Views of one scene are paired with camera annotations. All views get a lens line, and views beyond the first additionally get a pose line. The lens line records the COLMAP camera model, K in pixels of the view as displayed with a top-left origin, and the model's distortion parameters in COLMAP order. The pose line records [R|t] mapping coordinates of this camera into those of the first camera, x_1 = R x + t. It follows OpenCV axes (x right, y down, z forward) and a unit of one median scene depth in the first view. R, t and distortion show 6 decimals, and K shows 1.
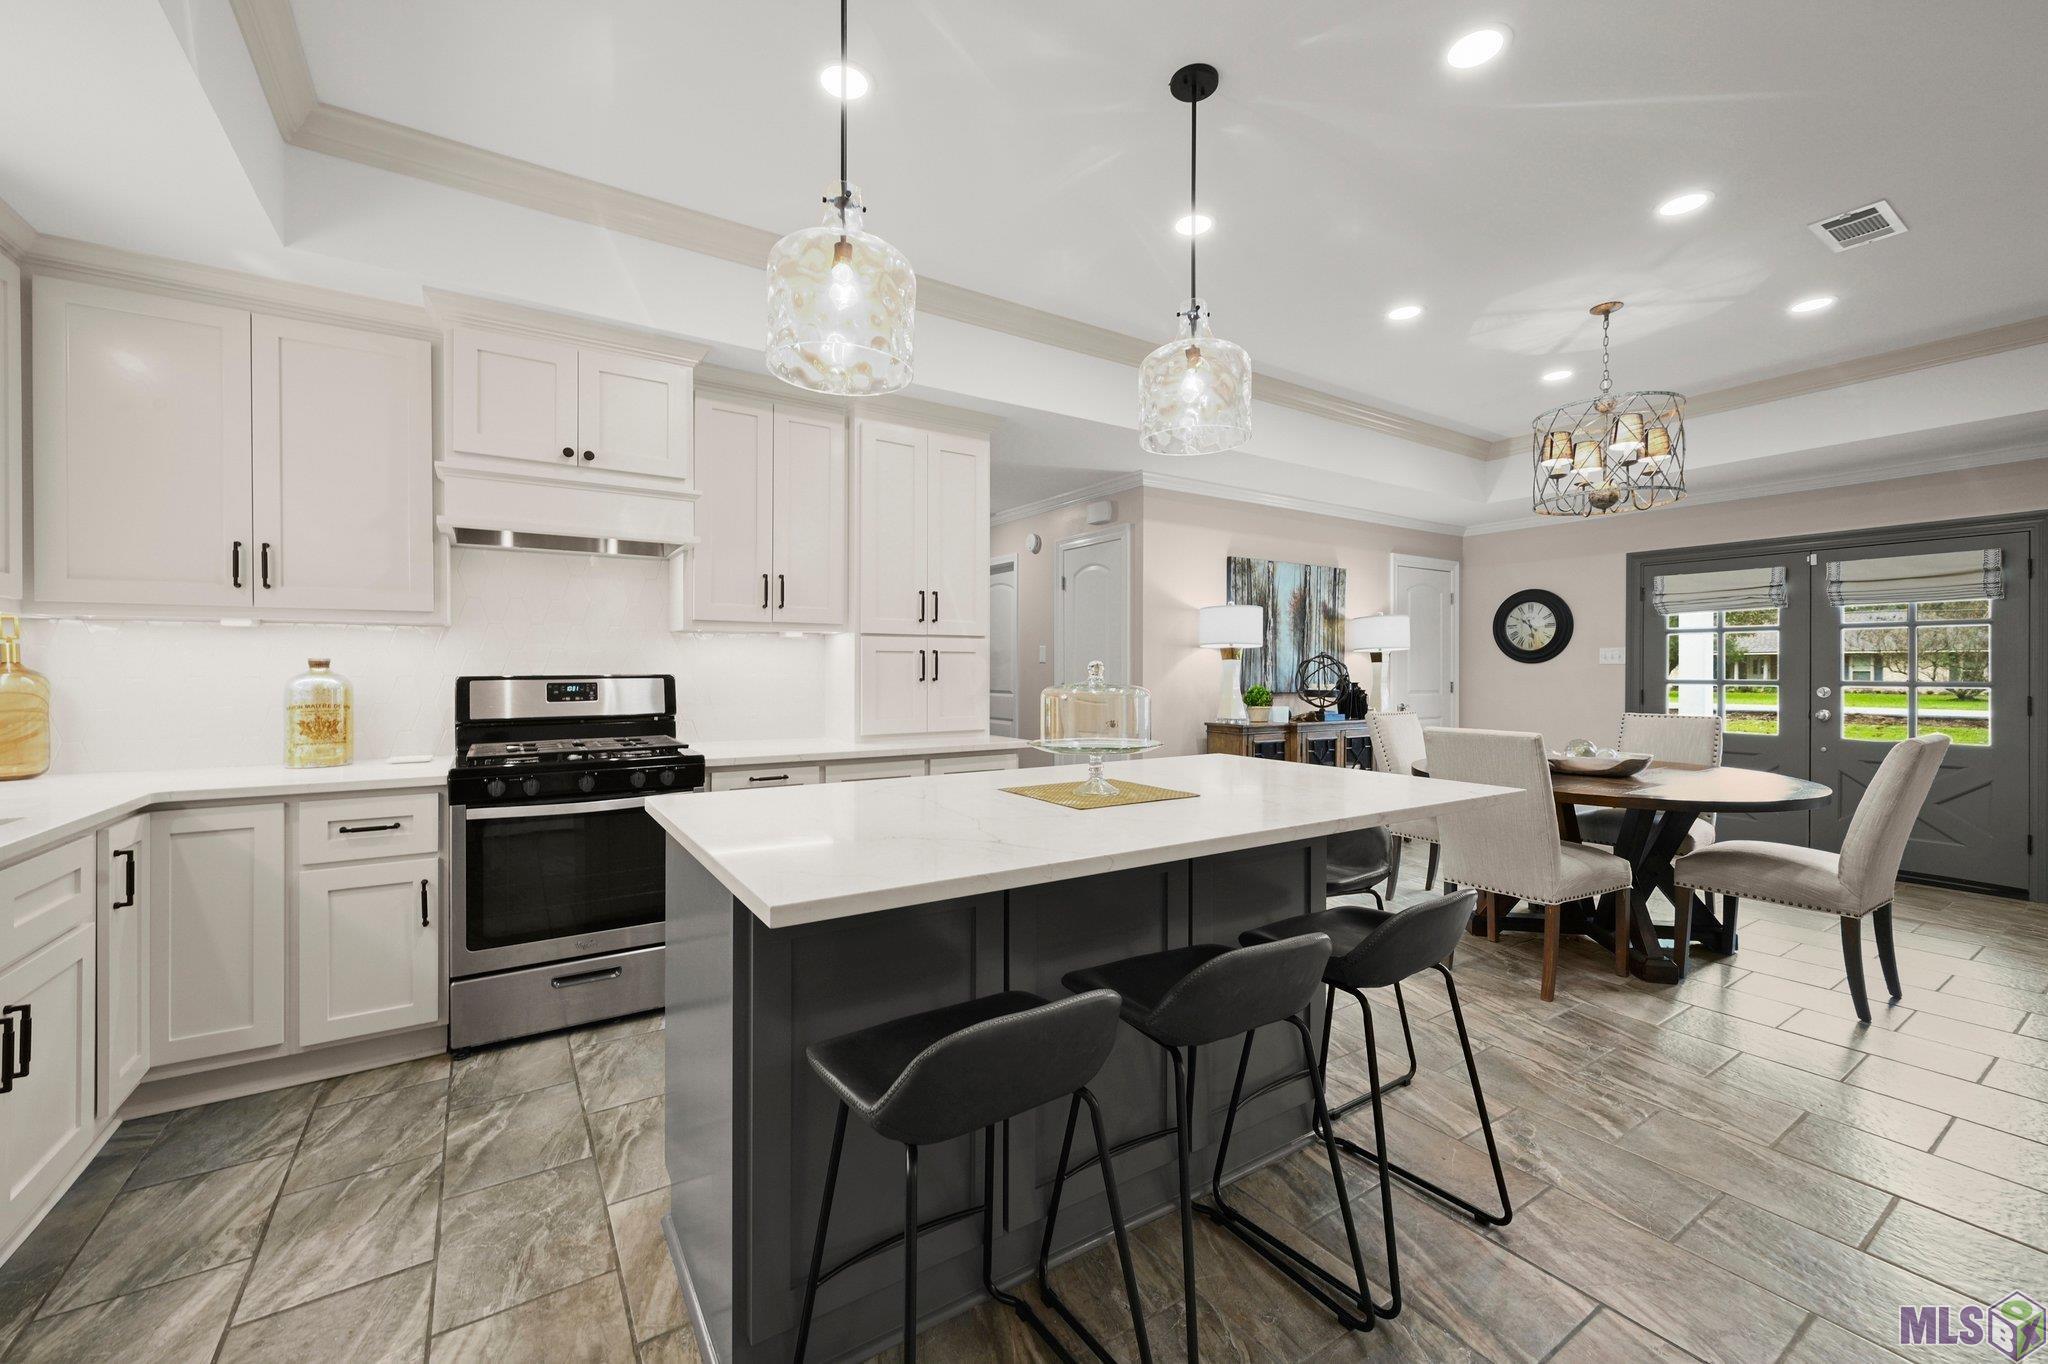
lens RADIAL K [[816.7, 0, 1024.1], [0, 816.7, 672.9], [0, 0, 1]] dist [-0.002474, -0.000035]
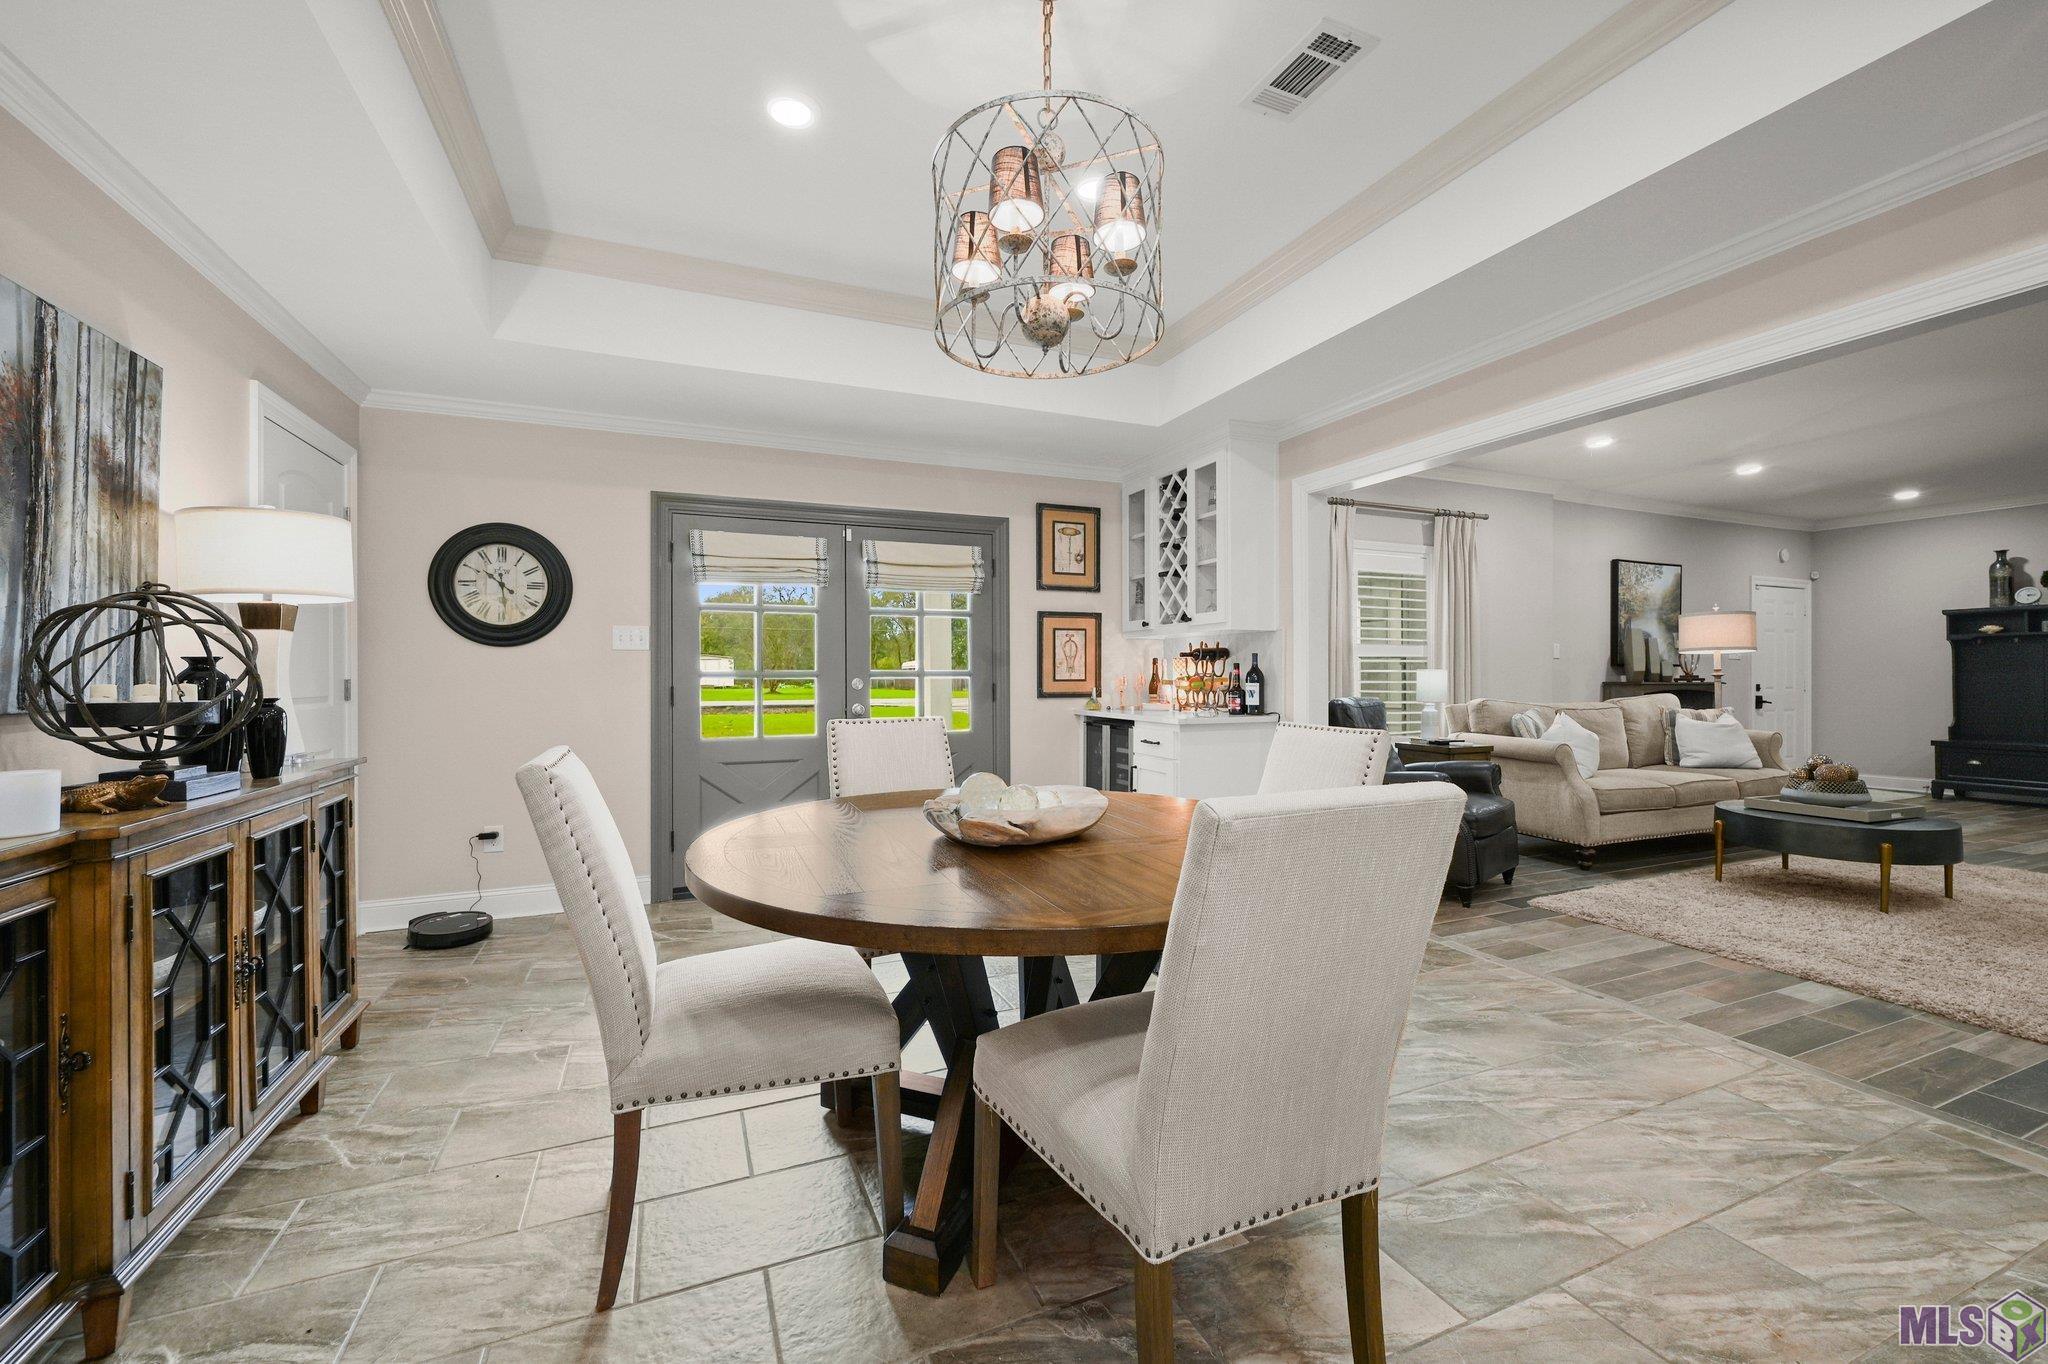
lens RADIAL K [[816.7, 0, 1024.5], [0, 816.7, 682.5], [0, 0, 1]] dist [-0.002474, -0.000035]
pose [[0.177412, -0.013987, 0.984037, 0.105944], [0.006345, 0.999894, 0.013069, 0.010266], [-0.984116, 0.003925, 0.177482, 0.565817]]
